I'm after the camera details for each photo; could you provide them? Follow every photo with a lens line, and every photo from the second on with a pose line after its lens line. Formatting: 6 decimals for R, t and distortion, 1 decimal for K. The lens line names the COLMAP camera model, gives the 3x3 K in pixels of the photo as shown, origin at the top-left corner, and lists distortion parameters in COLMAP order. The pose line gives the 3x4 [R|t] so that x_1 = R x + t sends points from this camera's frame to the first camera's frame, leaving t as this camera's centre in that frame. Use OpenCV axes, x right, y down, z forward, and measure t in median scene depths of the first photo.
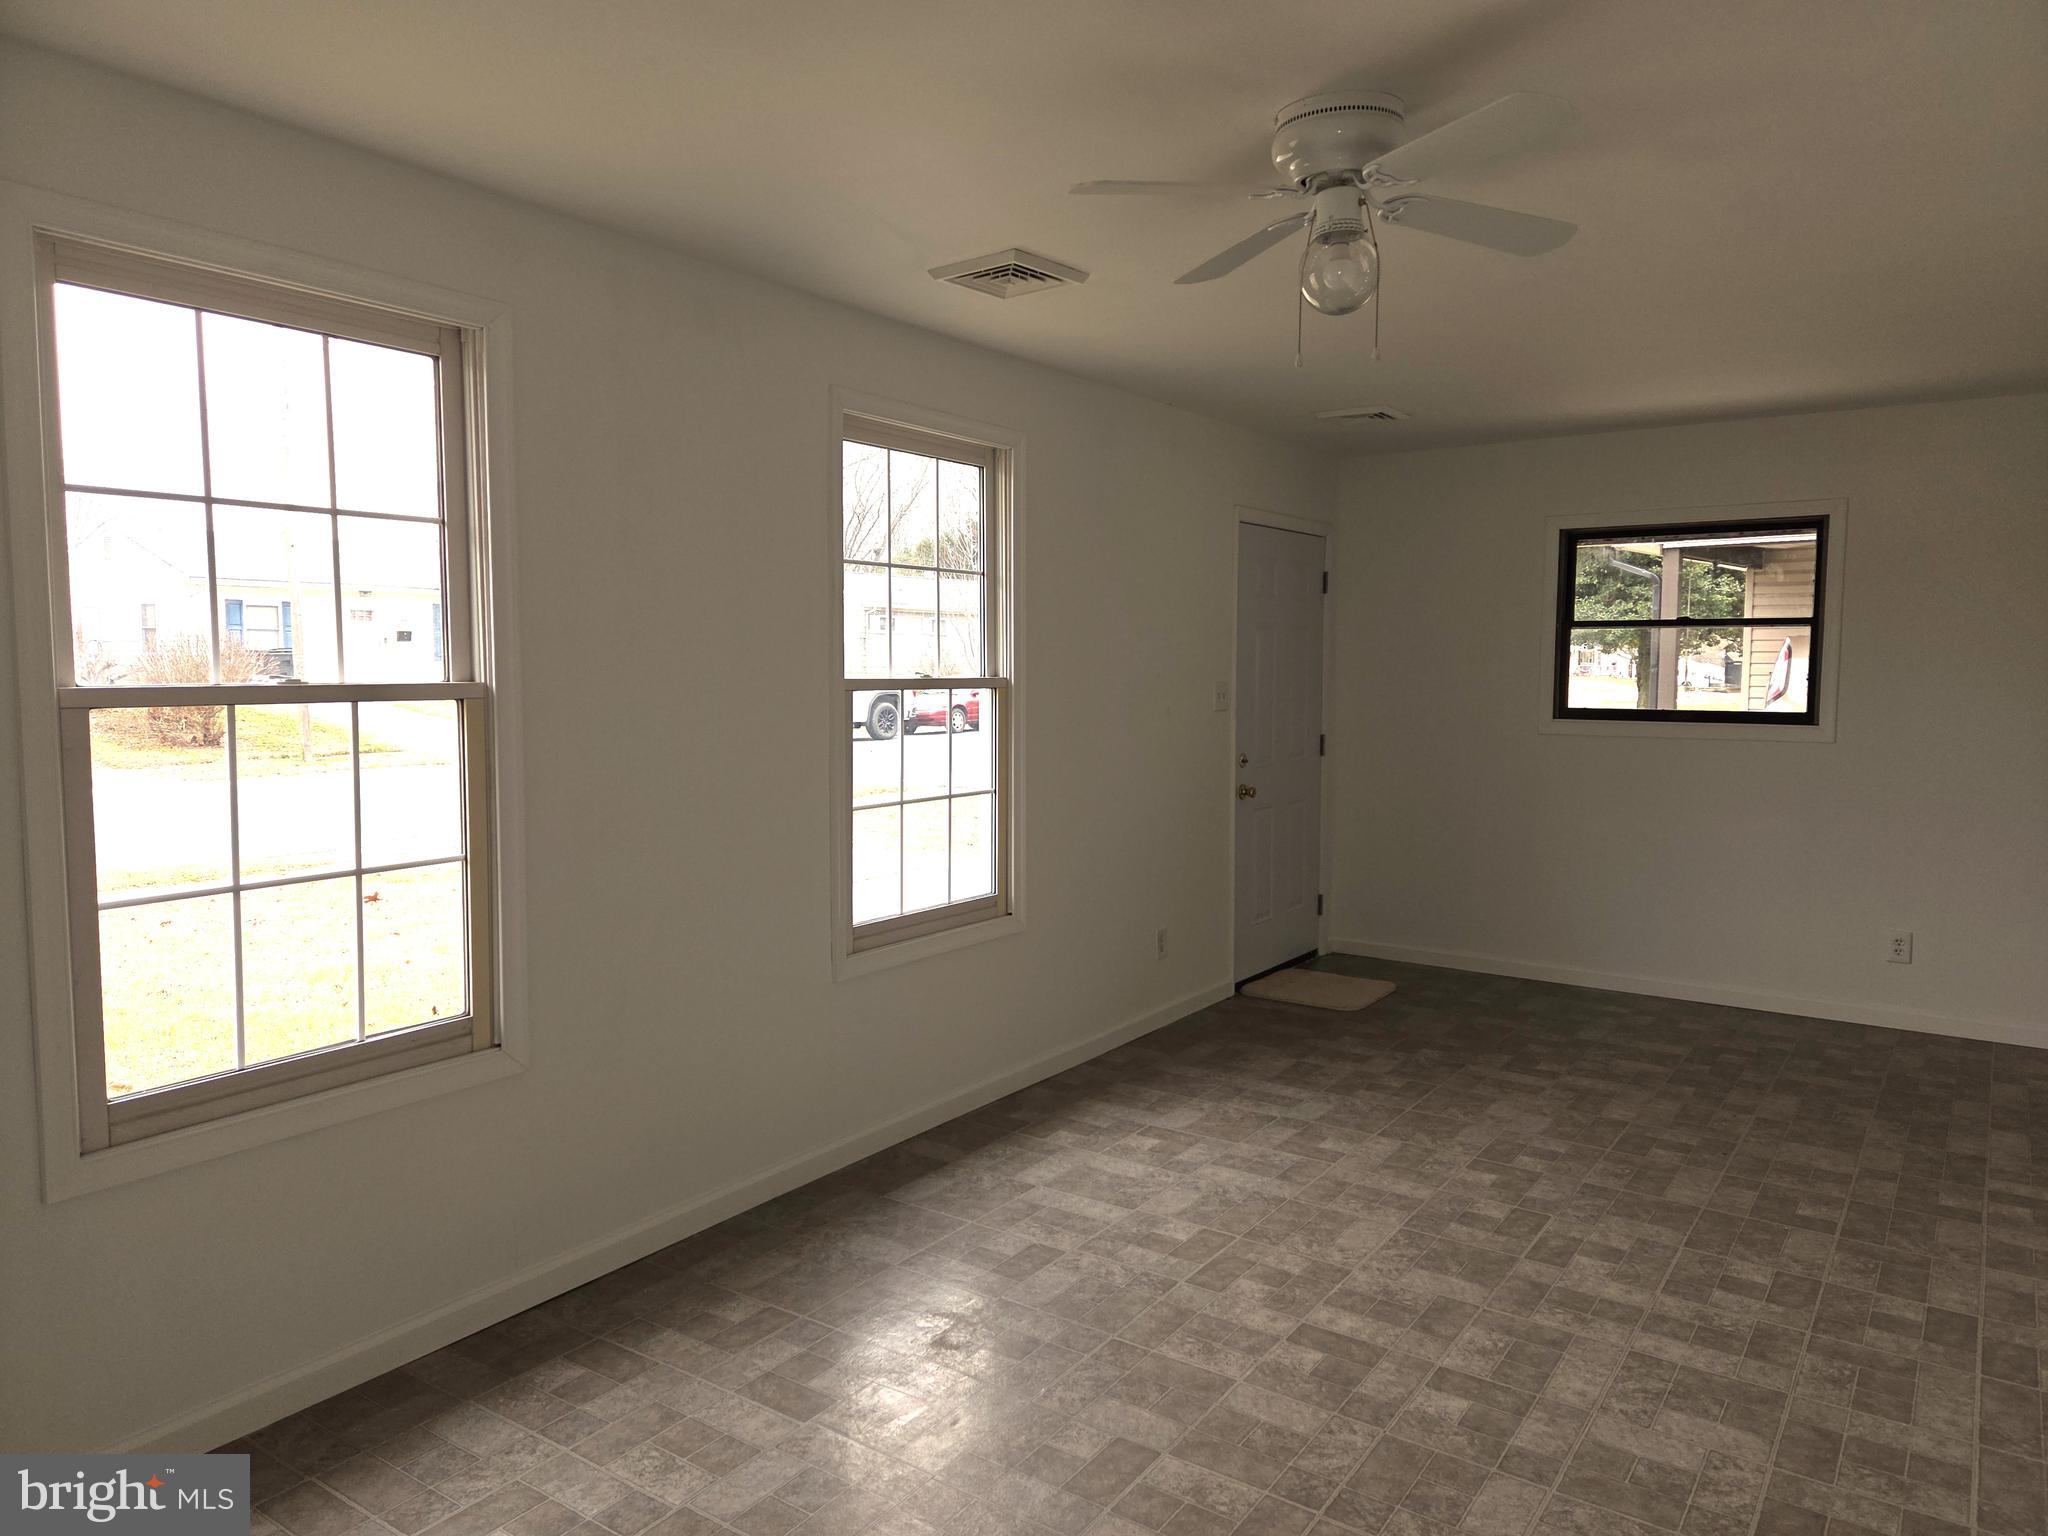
lens RADIAL K [[1365.4, 0, 1049.5], [0, 1365.4, 761.5], [0, 0, 1]] dist [0.079172, -0.065412]
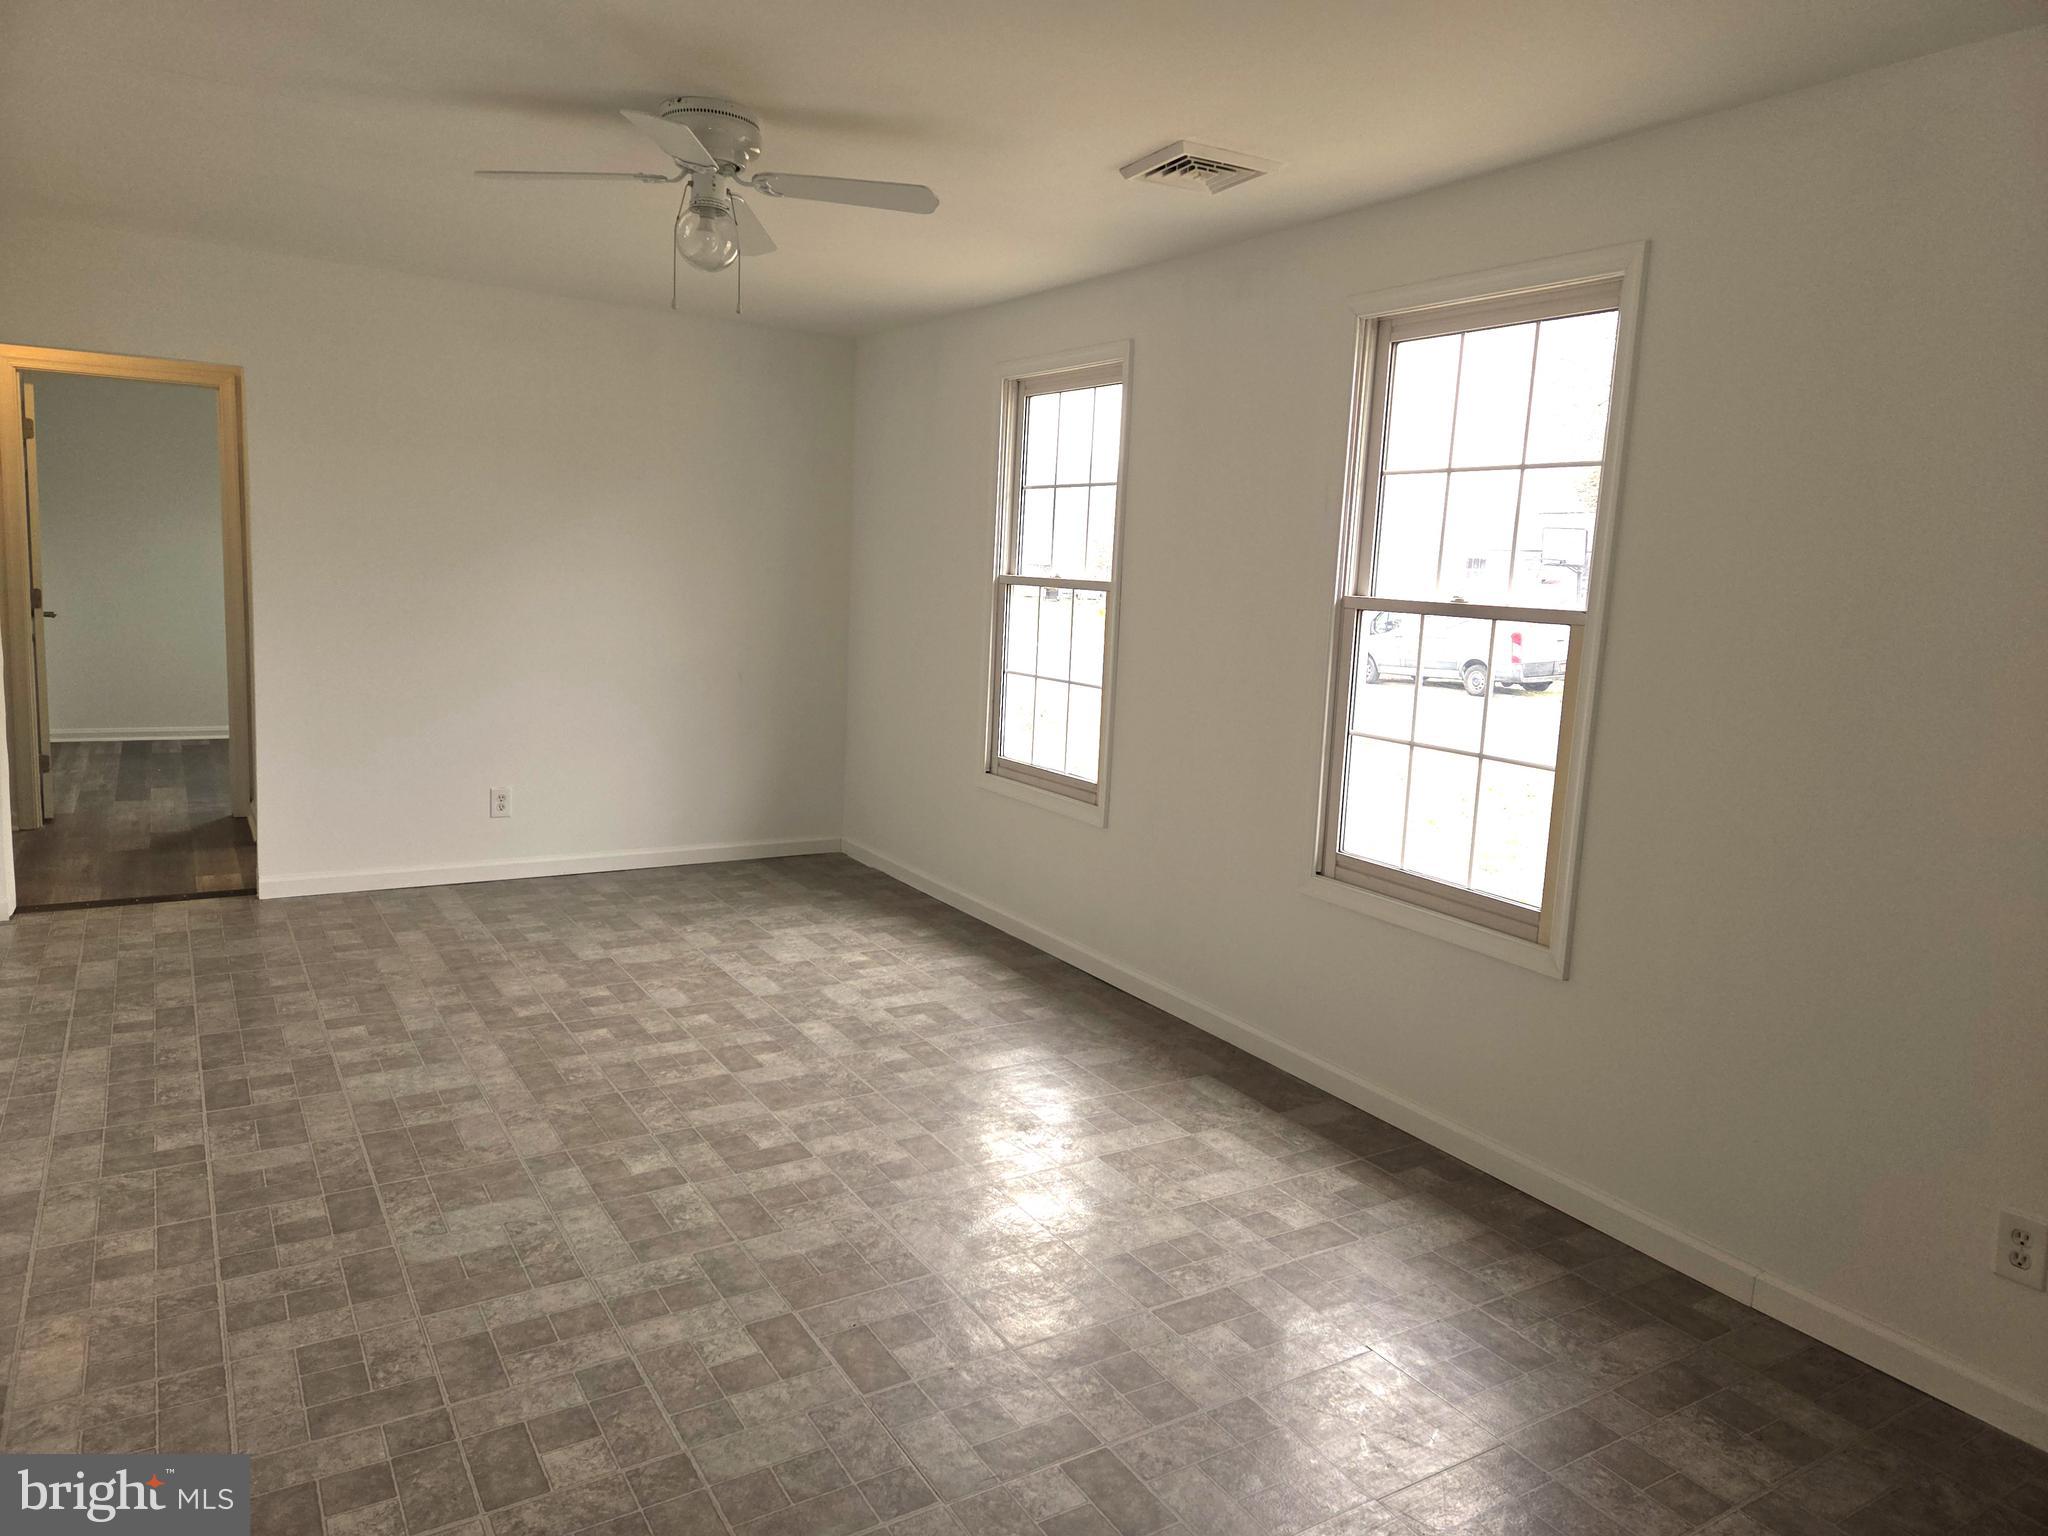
lens RADIAL K [[1365.4, 0, 1049.5], [0, 1365.4, 761.5], [0, 0, 1]] dist [0.079172, -0.065412]
pose [[-0.393028, 0.109801, -0.912947, 1.112845], [-0.118506, 0.978517, 0.168705, -0.112801], [0.911858, 0.174496, -0.371573, 1.577263]]
